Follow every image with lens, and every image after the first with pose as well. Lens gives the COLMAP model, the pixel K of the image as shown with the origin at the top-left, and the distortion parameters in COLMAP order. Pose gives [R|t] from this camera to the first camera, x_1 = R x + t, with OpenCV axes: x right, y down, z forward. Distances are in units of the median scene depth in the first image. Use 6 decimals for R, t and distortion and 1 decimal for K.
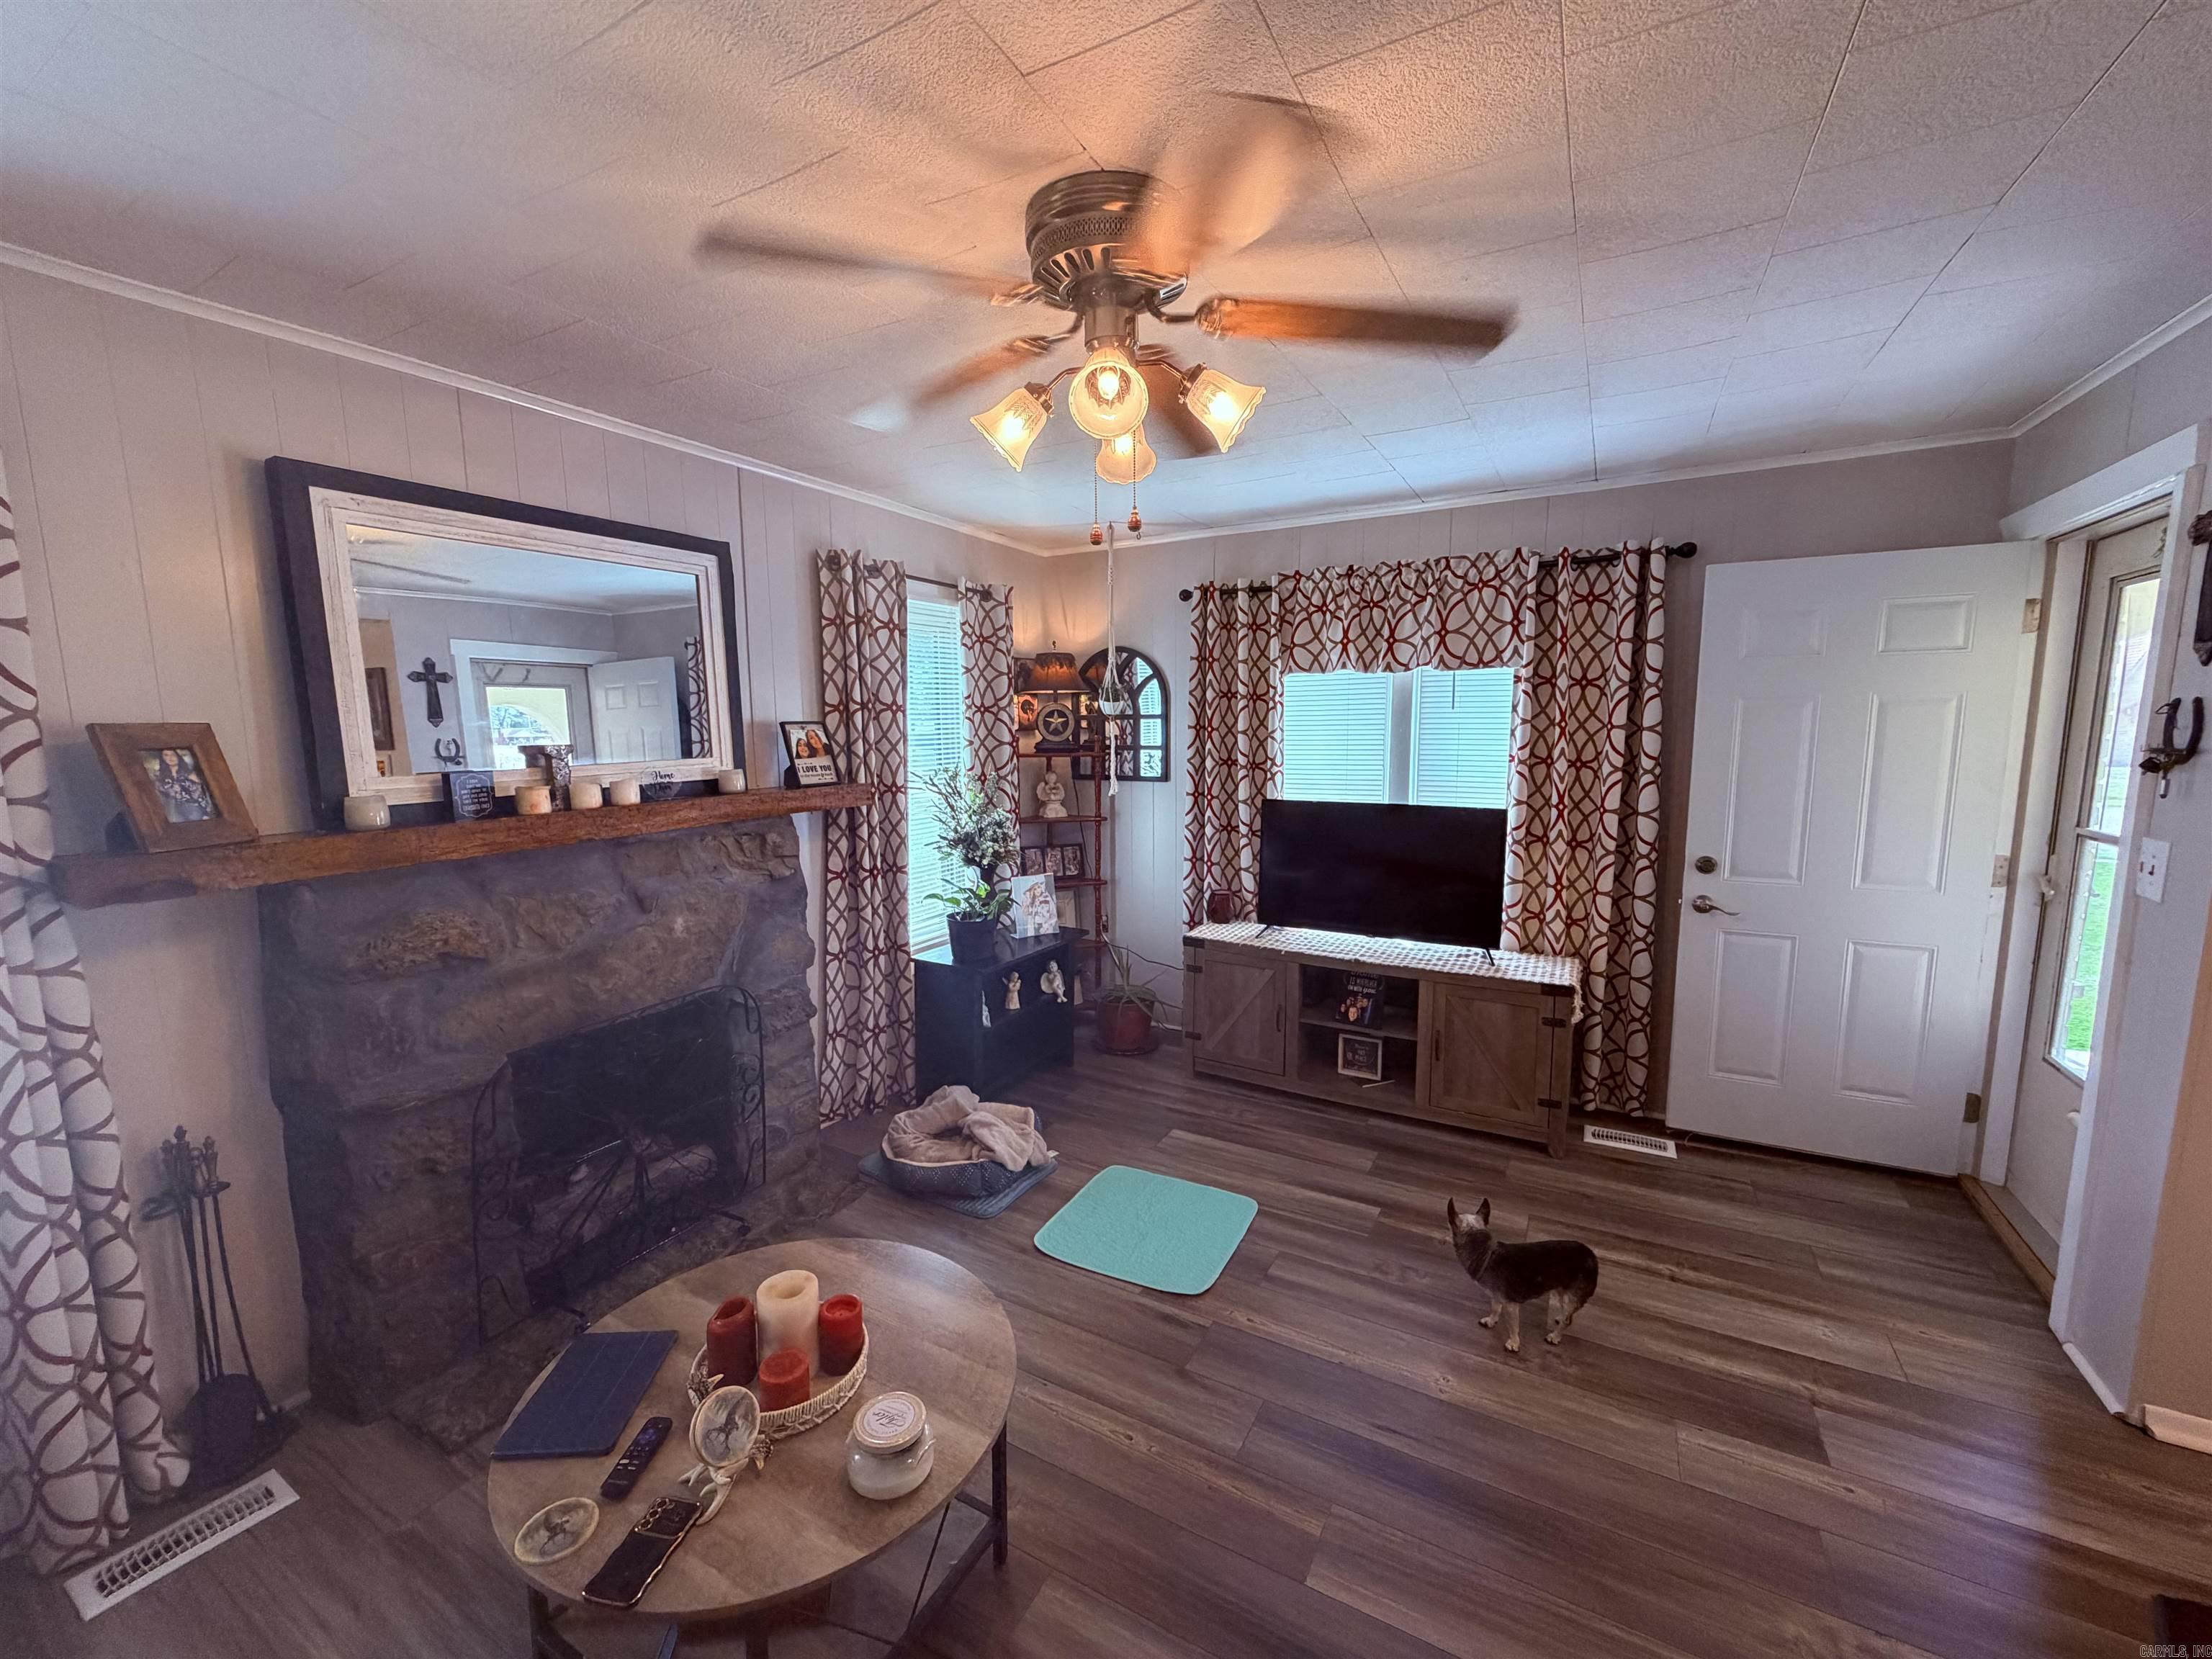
lens RADIAL K [[883.5, 0, 1101.0], [0, 883.5, 831.8], [0, 0, 1]] dist [0.000002, -0.000070]
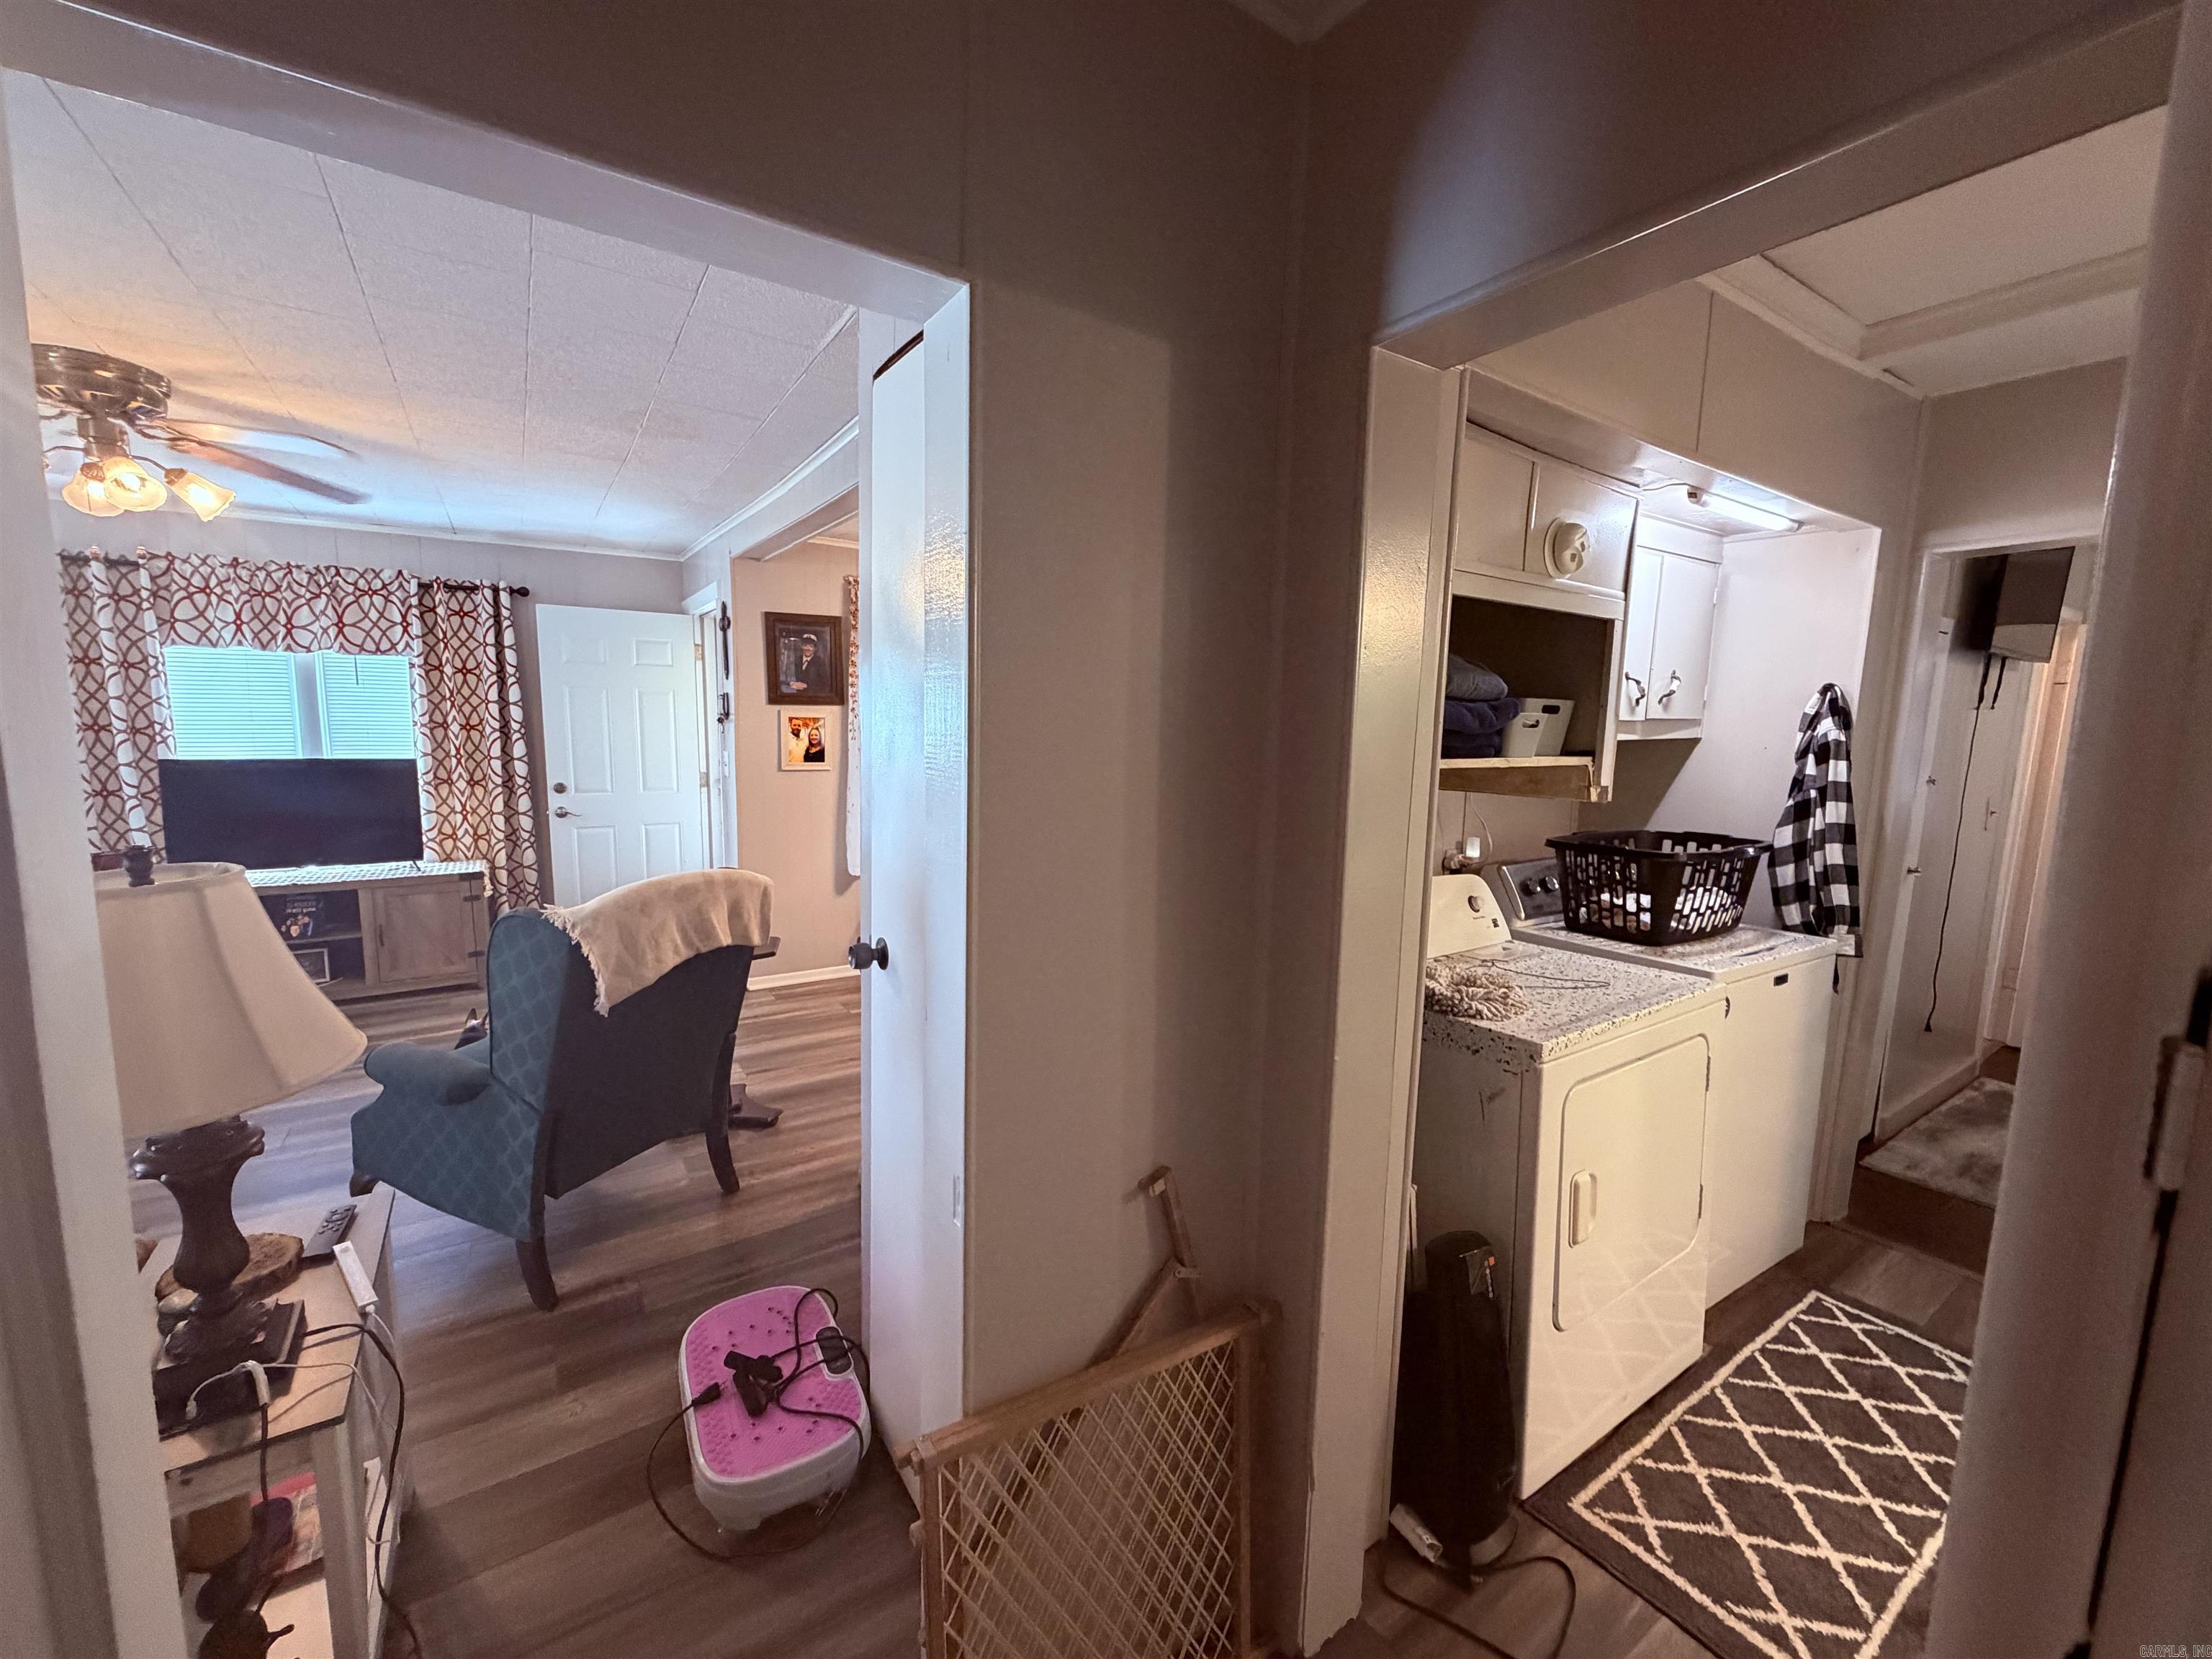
lens RADIAL K [[883.5, 0, 1101.0], [0, 883.5, 831.8], [0, 0, 1]] dist [0.000002, -0.000070]
pose [[0.454677, -0.094823, 0.885594, -0.287369], [0.090434, 0.994093, 0.060010, 0.100614], [-0.886053, 0.052803, 0.460567, -0.578916]]
